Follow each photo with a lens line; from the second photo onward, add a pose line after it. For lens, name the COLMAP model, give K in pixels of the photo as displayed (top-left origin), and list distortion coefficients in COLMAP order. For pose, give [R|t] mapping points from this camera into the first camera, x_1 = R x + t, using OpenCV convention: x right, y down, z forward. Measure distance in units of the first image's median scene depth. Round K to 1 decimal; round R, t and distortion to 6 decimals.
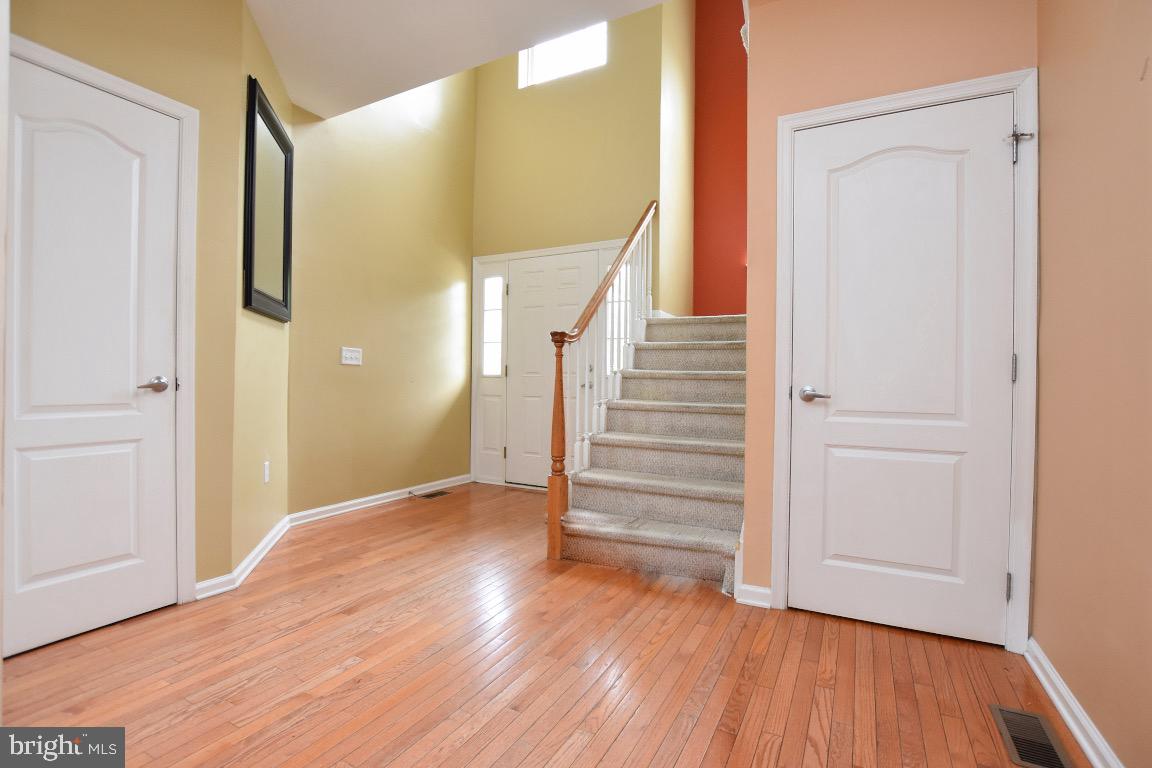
lens RADIAL K [[514.0, 0, 586.7], [0, 514.0, 384.9], [0, 0, 1]] dist [-0.034352, 0.005525]
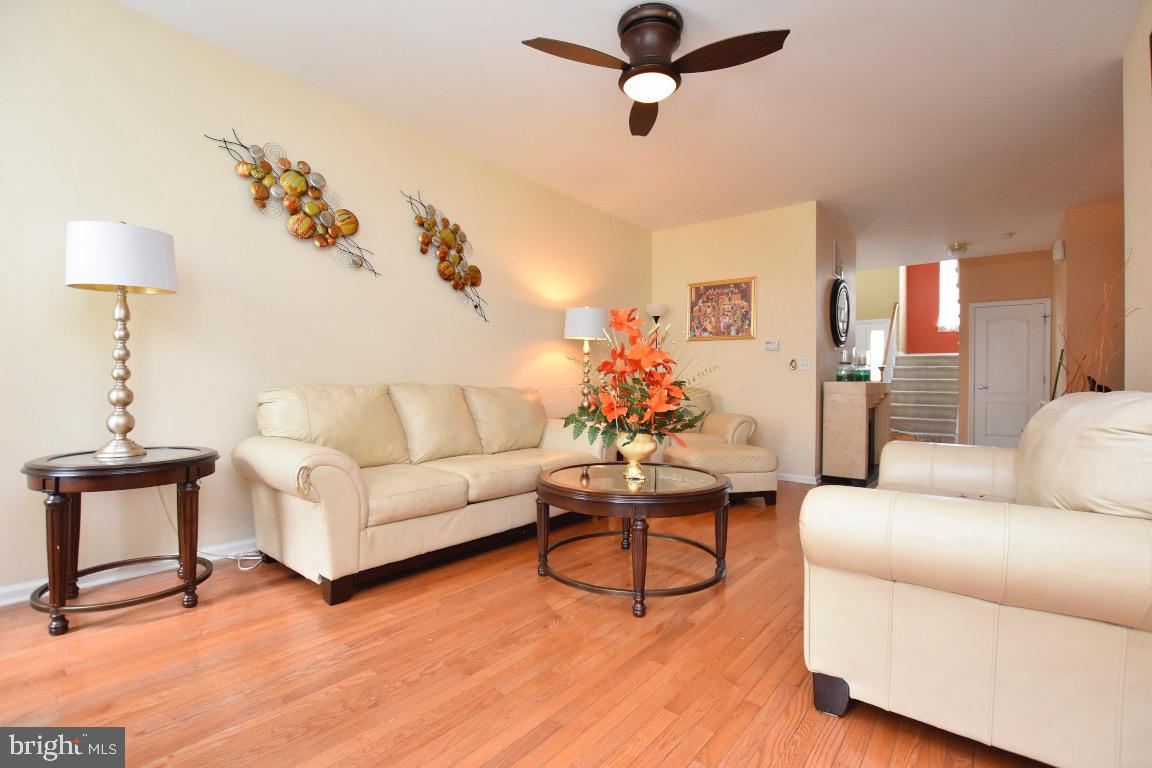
lens RADIAL K [[514.0, 0, 579.3], [0, 514.0, 380.5], [0, 0, 1]] dist [-0.034352, 0.005525]
pose [[0.978392, -0.005837, -0.206677, -0.961140], [0.004919, 0.999976, -0.004958, -0.014625], [0.206701, 0.003834, 0.978397, -1.809641]]
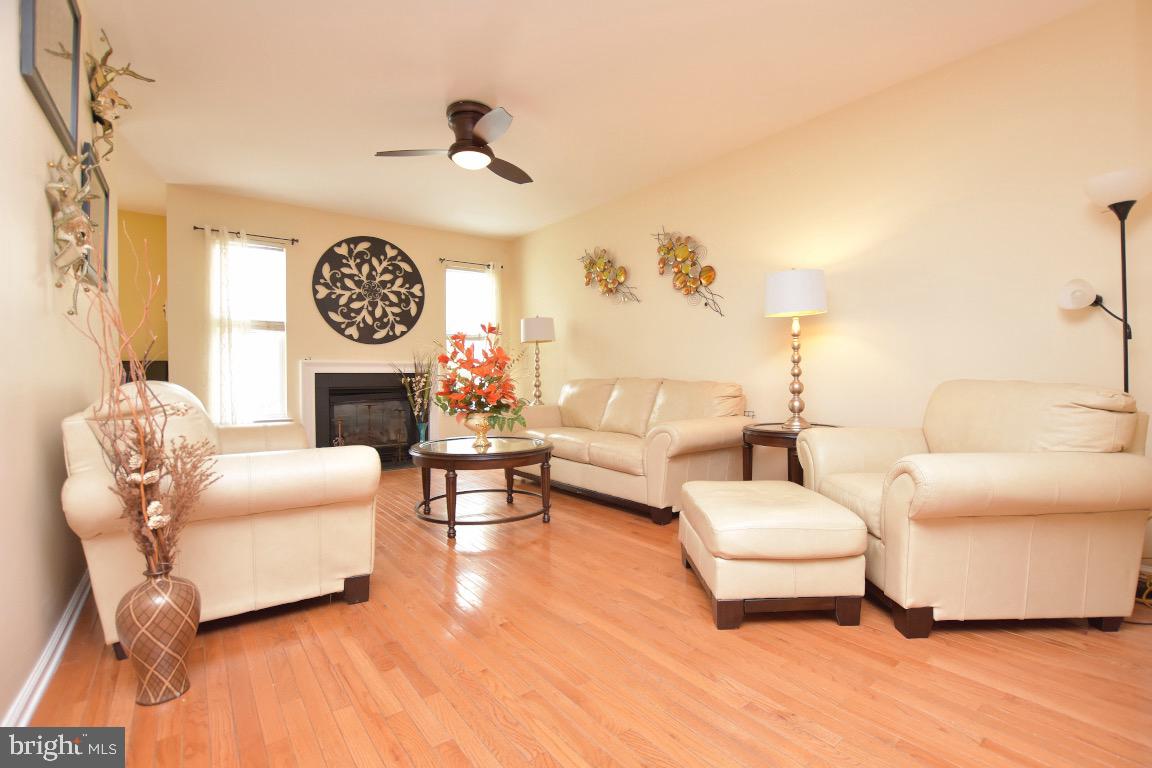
lens RADIAL K [[514.0, 0, 586.0], [0, 514.0, 380.4], [0, 0, 1]] dist [-0.034352, 0.005525]
pose [[-0.404237, -0.007415, -0.914624, -0.148364], [-0.001607, 0.999971, -0.007396, 0.003031], [0.914653, -0.001520, -0.404237, -0.405076]]
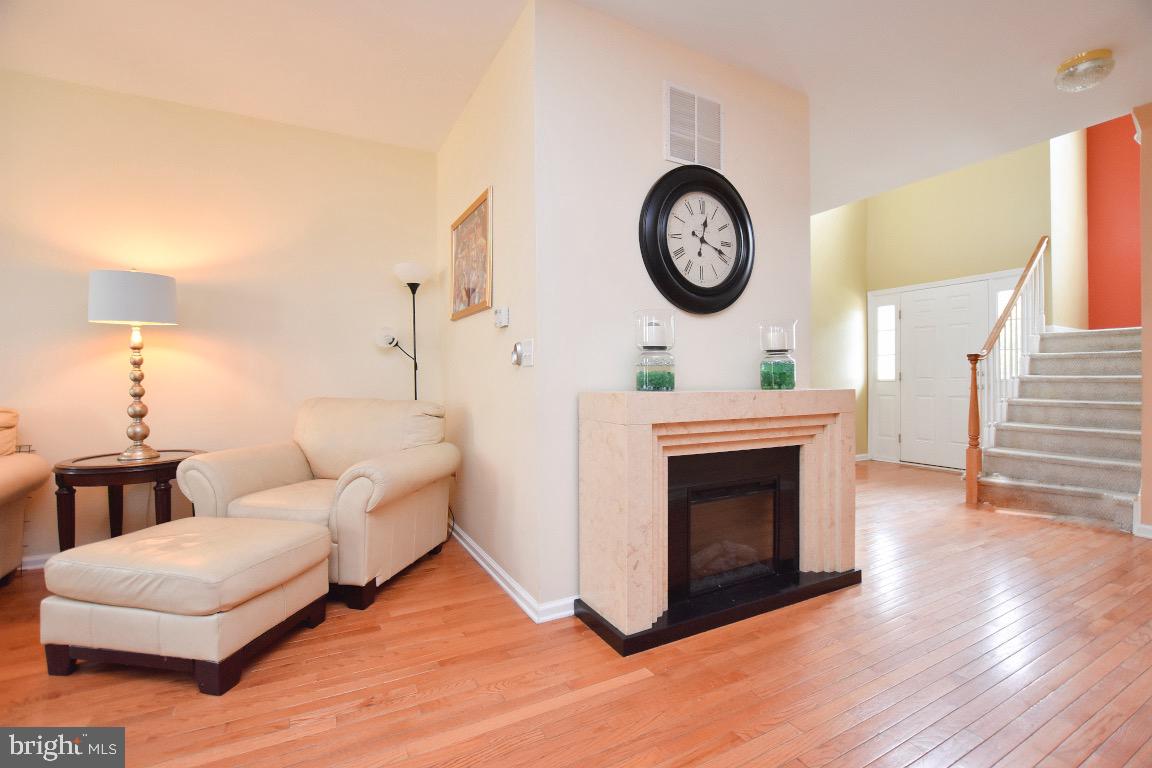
lens RADIAL K [[514.0, 0, 576.1], [0, 514.0, 385.3], [0, 0, 1]] dist [-0.034352, 0.005525]
pose [[0.831911, -0.011941, -0.554780, -0.167063], [0.014390, 0.999896, 0.000057, -0.022167], [0.554722, -0.008030, 0.831997, -0.723779]]
